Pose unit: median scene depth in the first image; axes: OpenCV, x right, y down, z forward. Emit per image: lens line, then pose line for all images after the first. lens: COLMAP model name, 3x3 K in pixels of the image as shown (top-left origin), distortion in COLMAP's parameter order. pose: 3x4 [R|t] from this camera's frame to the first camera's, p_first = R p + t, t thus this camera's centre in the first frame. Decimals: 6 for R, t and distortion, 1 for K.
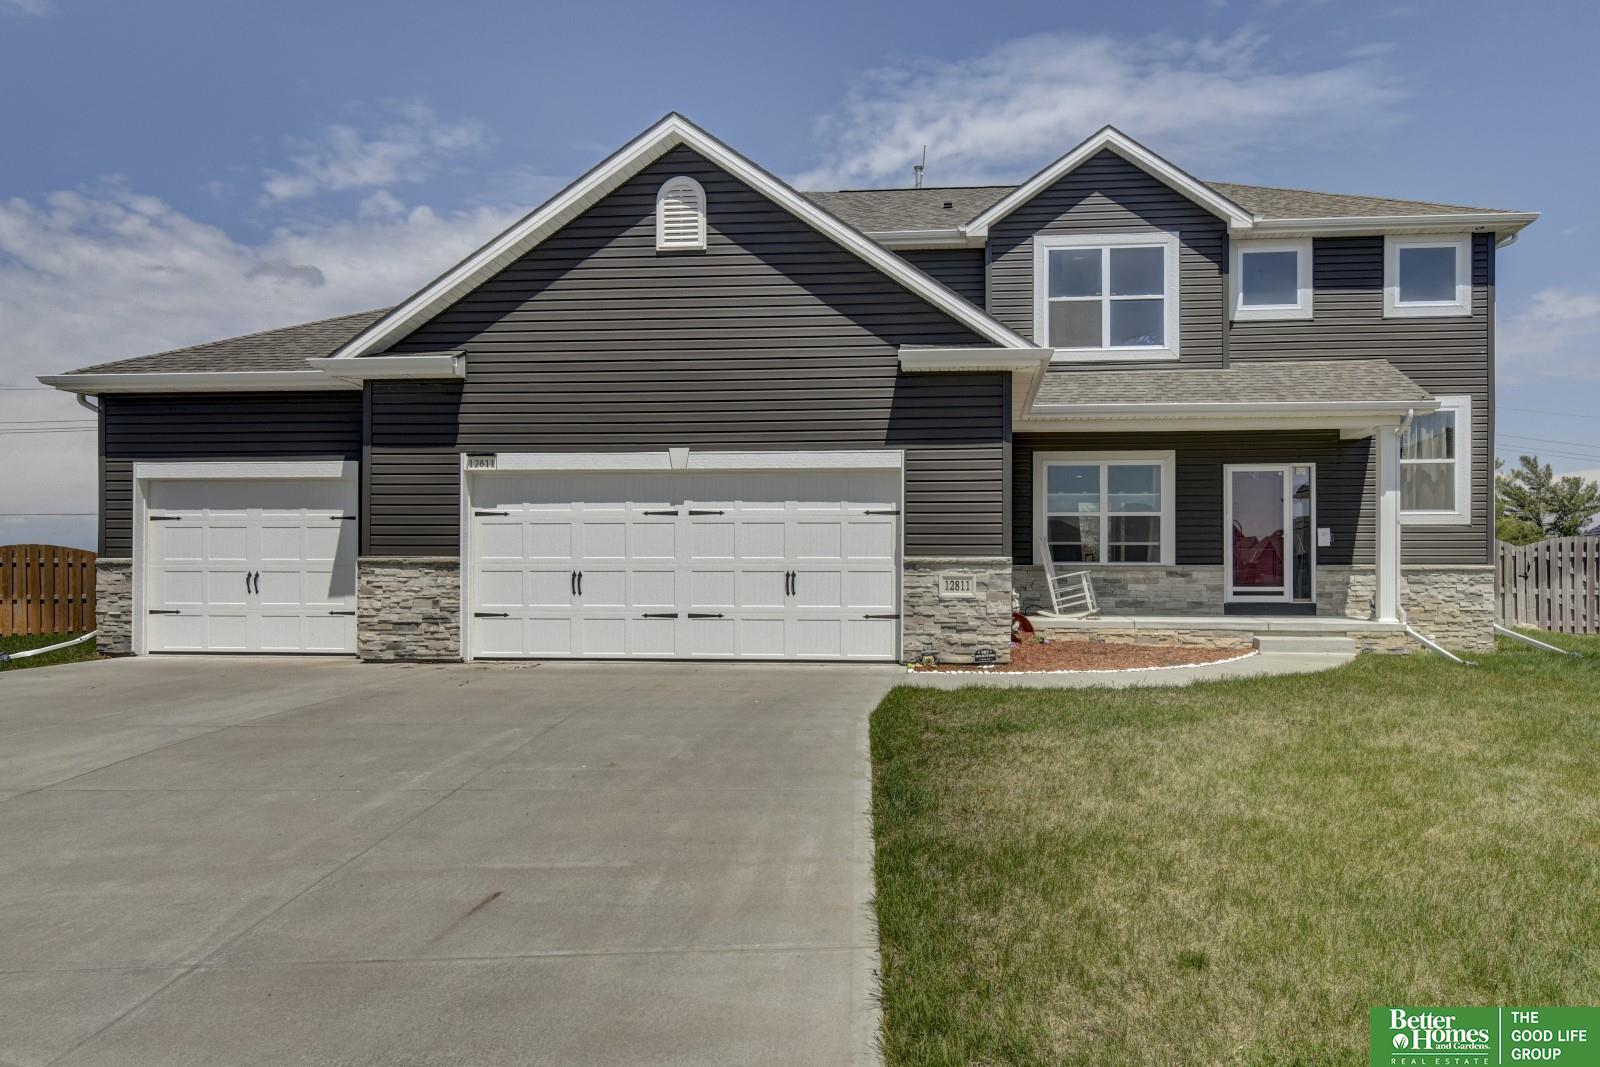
lens RADIAL K [[999.7, 0, 857.2], [0, 999.7, 535.5], [0, 0, 1]] dist [0.009594, 0.002537]
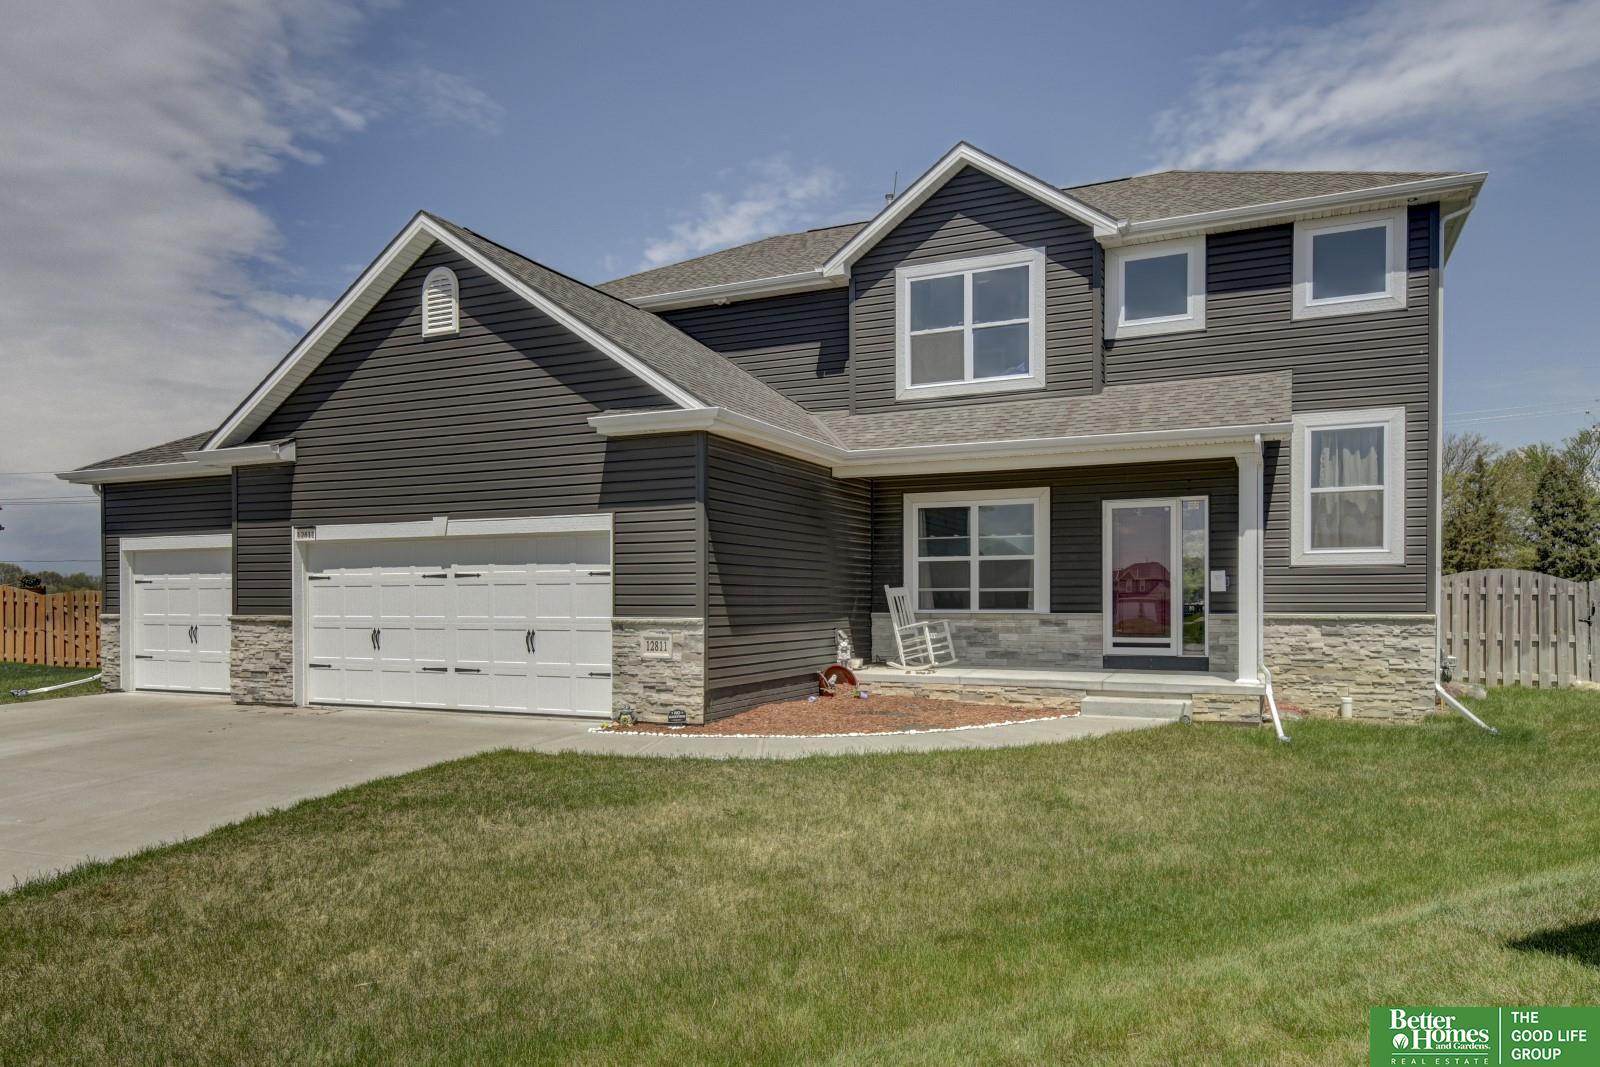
lens RADIAL K [[991.6, 0, 774.2], [0, 991.6, 568.8], [0, 0, 1]] dist [0.019212, -0.004522]
pose [[0.947975, -0.015849, -0.317950, 0.451258], [0.019899, 0.999757, 0.009494, -0.029738], [0.317723, -0.015327, 0.948060, 0.074325]]
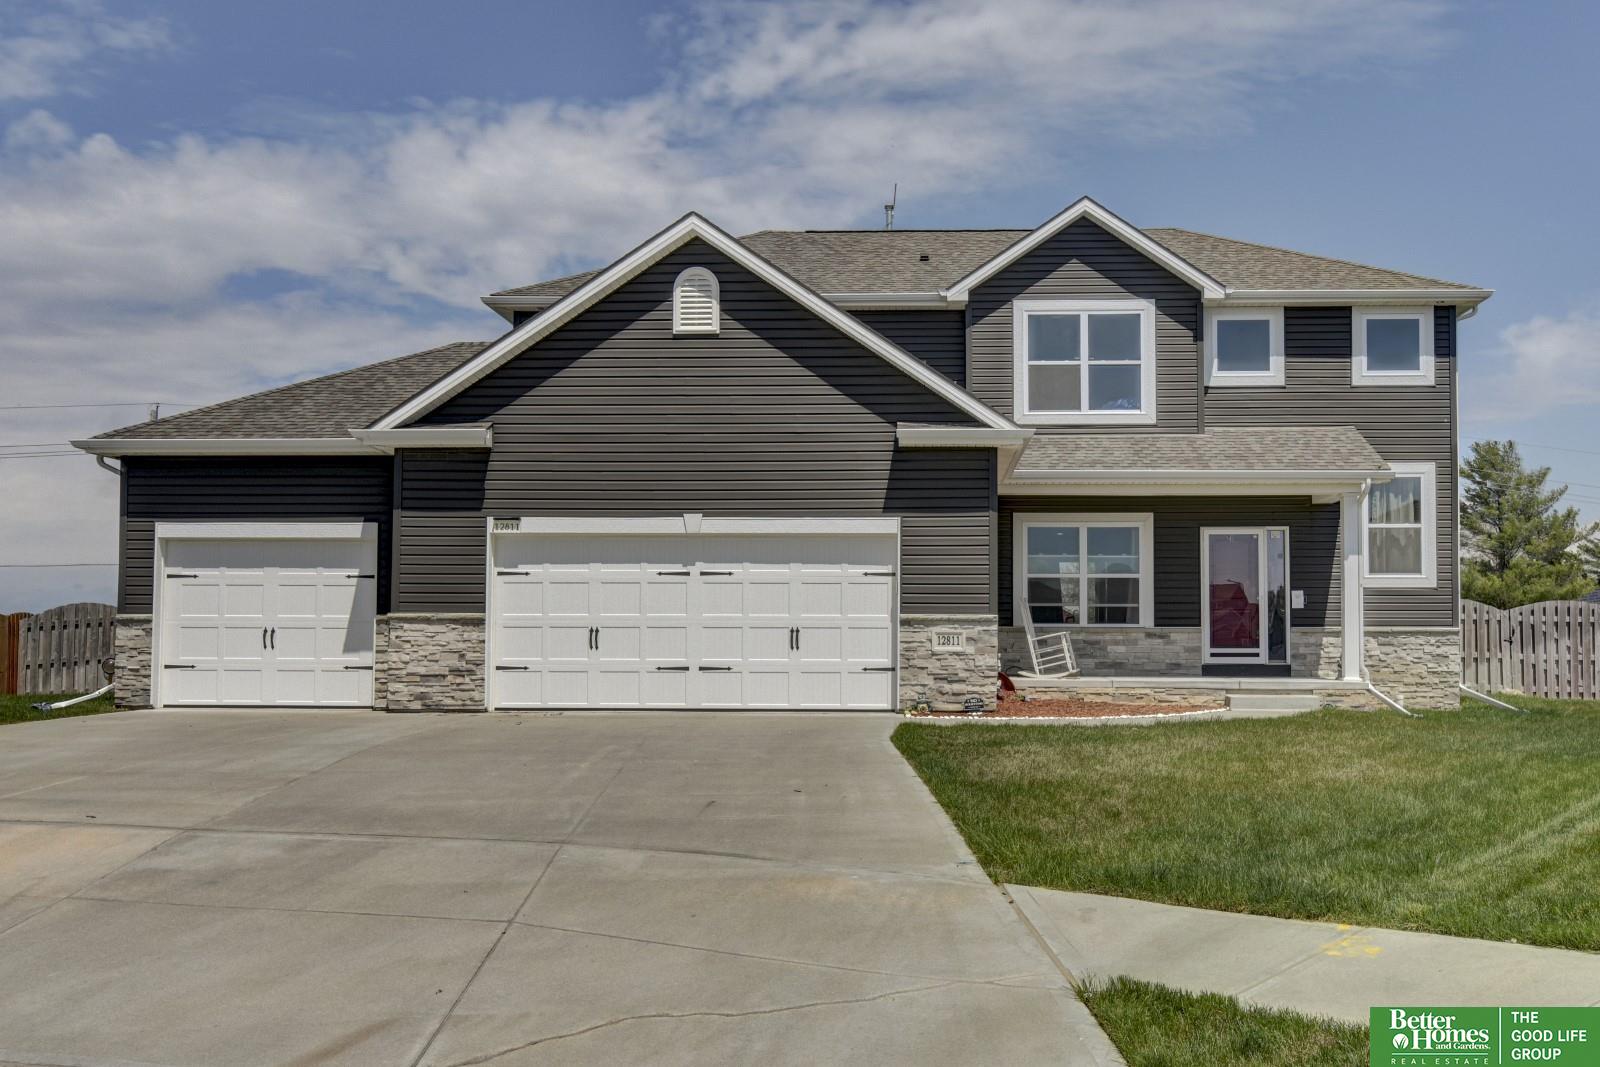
lens RADIAL K [[1302.4, 0, 817.4], [0, 1302.4, 545.3], [0, 0, 1]] dist [-0.000486, 0.003738]
pose [[0.999466, 0.005443, 0.032223, -0.077545], [-0.004091, 0.999114, -0.041891, 0.004882], [-0.032422, 0.041737, 0.998602, -0.369022]]
